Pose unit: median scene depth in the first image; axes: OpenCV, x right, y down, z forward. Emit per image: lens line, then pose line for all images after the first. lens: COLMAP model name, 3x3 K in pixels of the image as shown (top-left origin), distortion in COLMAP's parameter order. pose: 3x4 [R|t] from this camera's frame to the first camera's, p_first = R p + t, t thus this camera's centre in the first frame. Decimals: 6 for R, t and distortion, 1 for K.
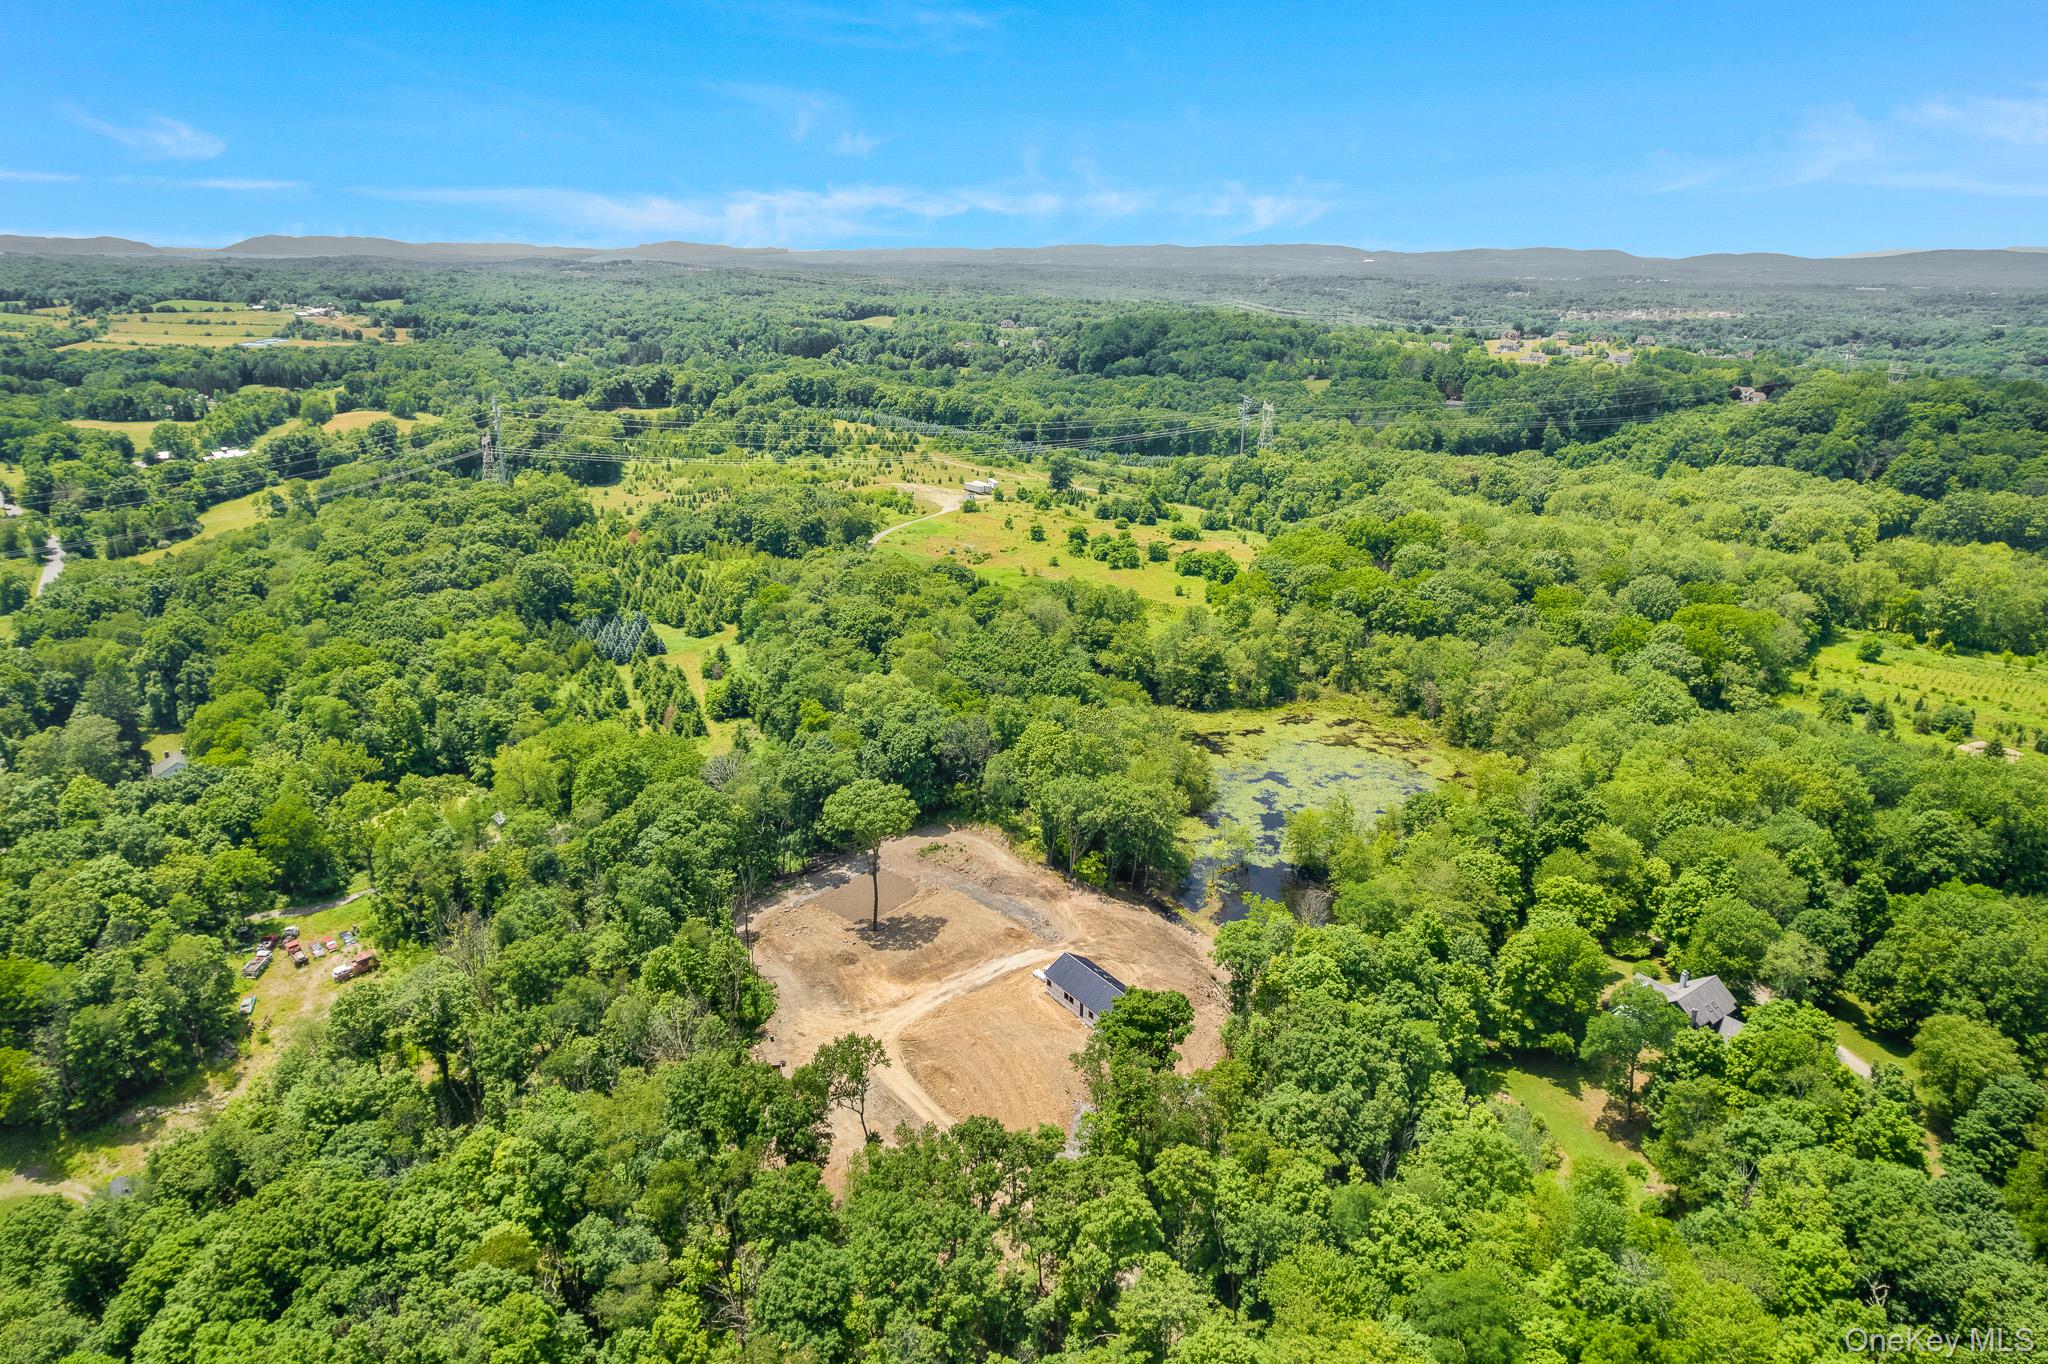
lens RADIAL K [[1312.8, 0, 1022.5], [0, 1312.8, 677.8], [0, 0, 1]] dist [-0.063558, 0.048635]
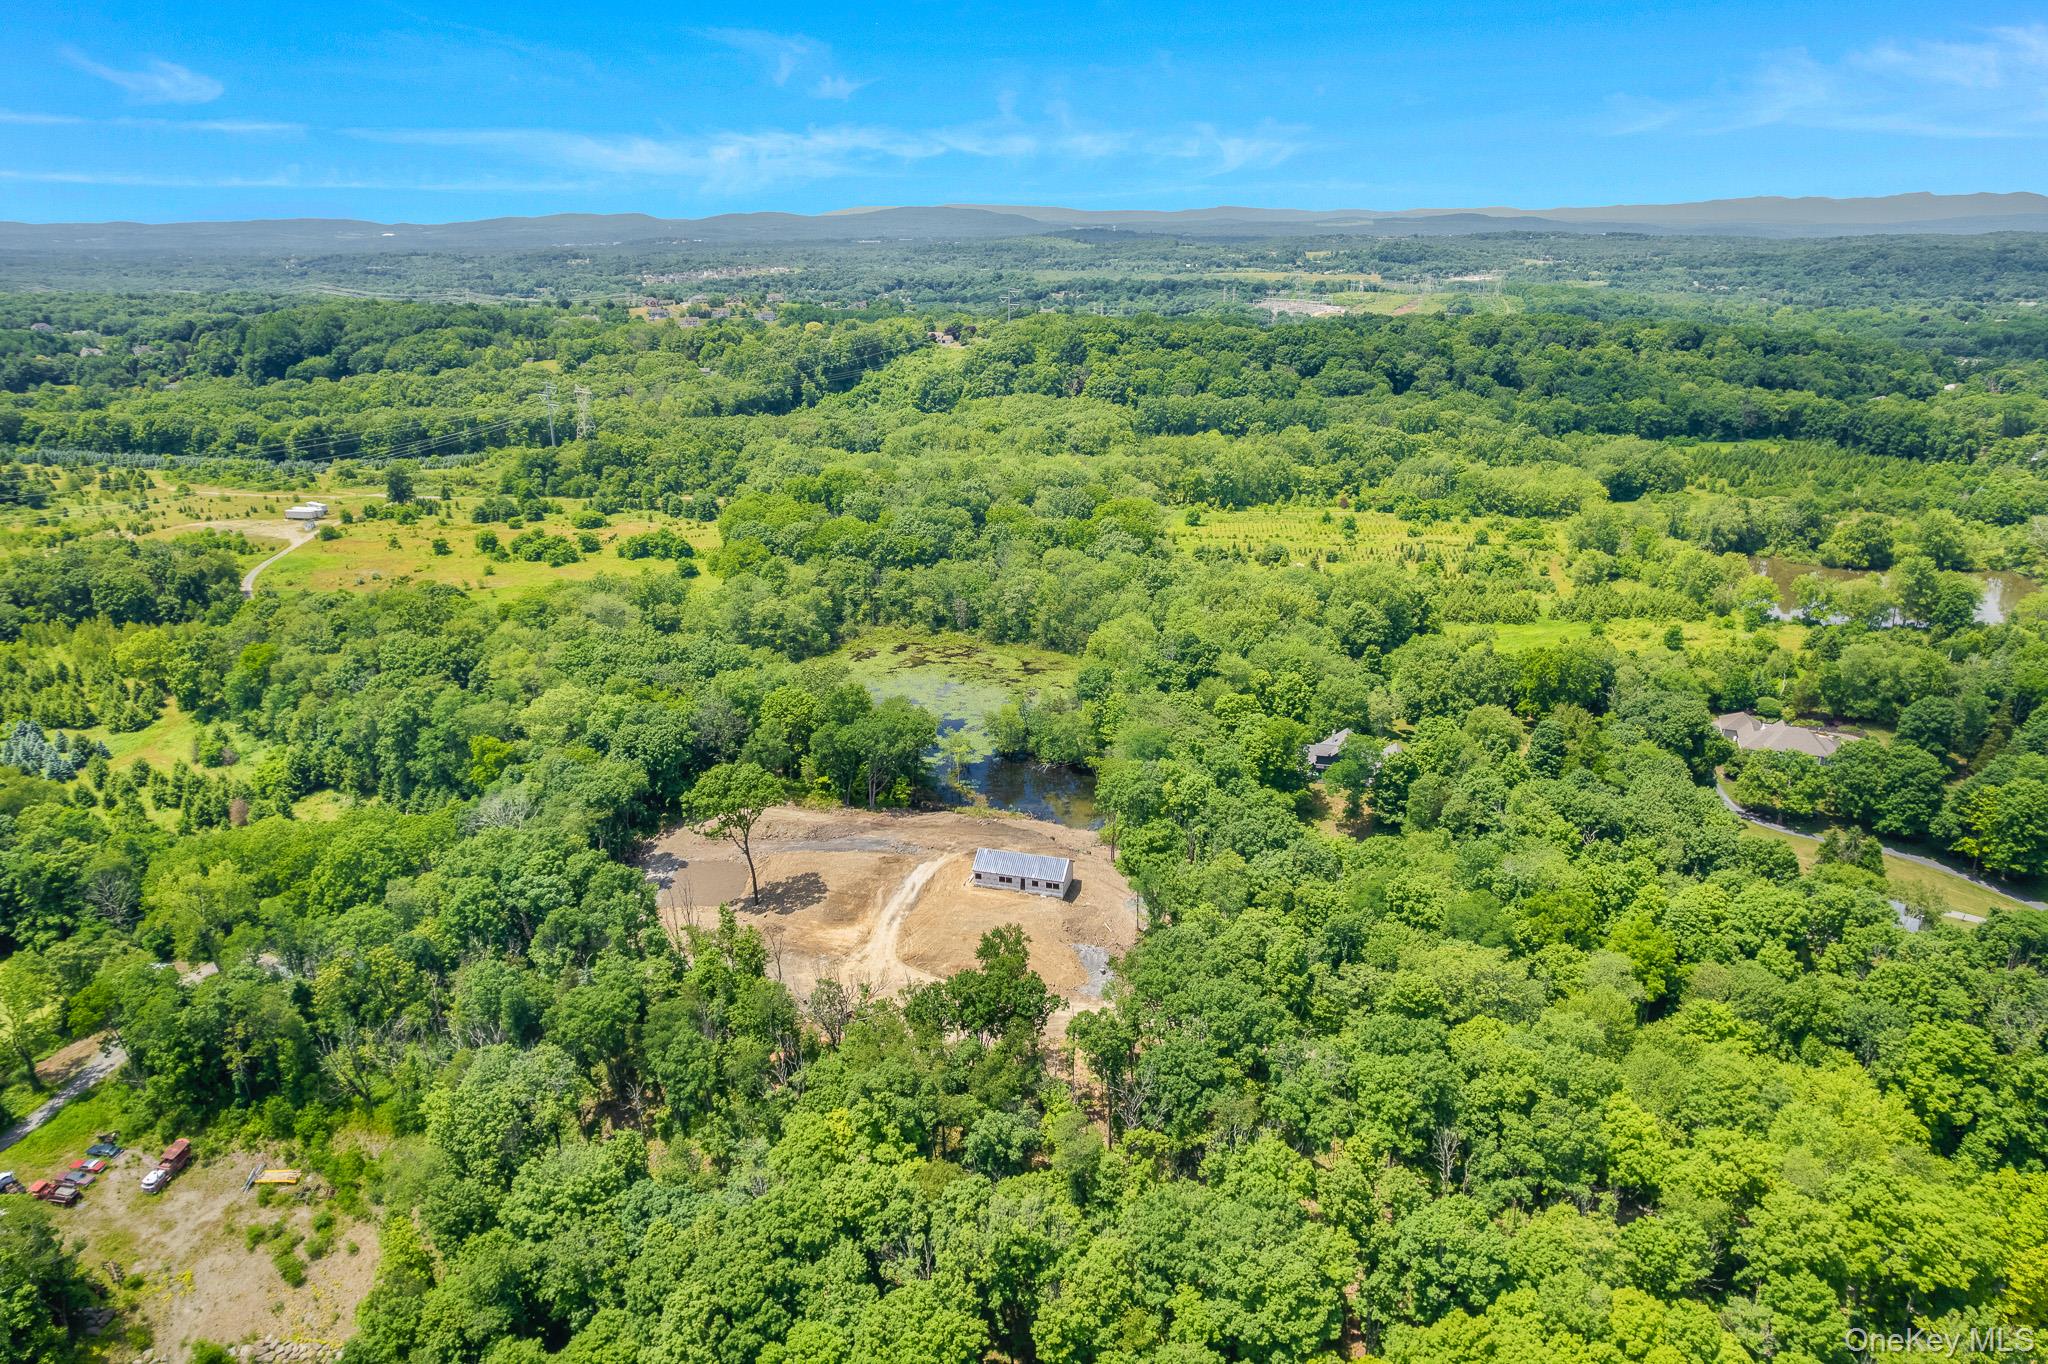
lens RADIAL K [[1312.8, 0, 1028.6], [0, 1312.8, 692.7], [0, 0, 1]] dist [-0.063558, 0.048635]
pose [[0.769931, -0.232063, 0.594435, -0.237872], [0.212297, 0.971619, 0.104339, -0.016021], [-0.601777, 0.045862, 0.797346, 0.009007]]
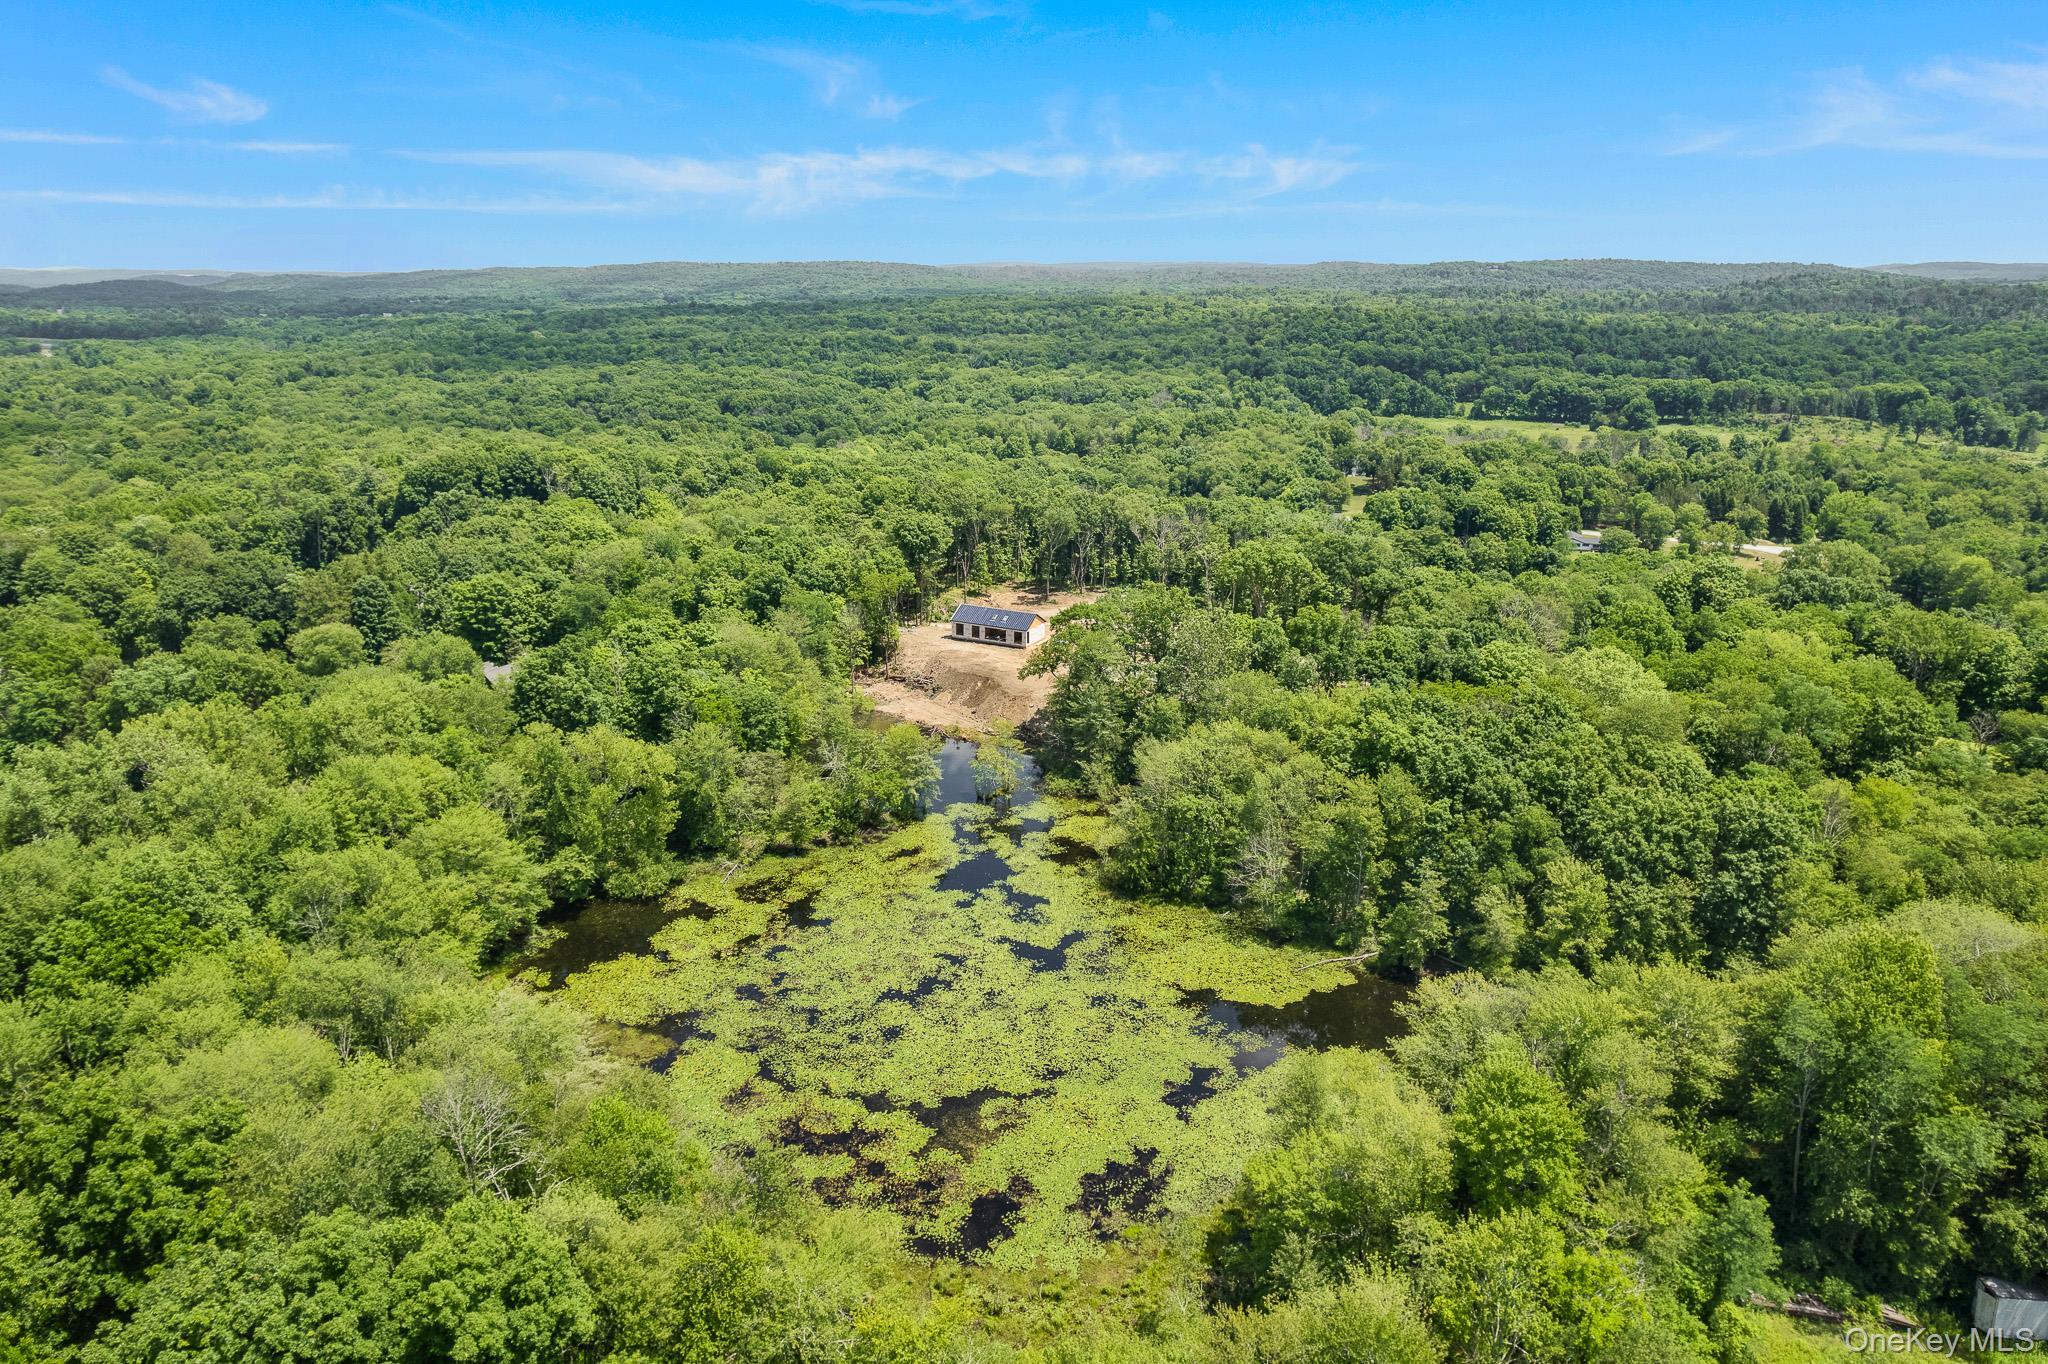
lens RADIAL K [[1312.8, 0, 1025.0], [0, 1312.8, 684.7], [0, 0, 1]] dist [-0.063558, 0.048635]
pose [[-0.889415, 0.123434, -0.440120, 0.236968], [-0.155272, 0.824012, 0.544881, -0.163299], [0.429920, 0.552963, -0.713723, 0.758661]]
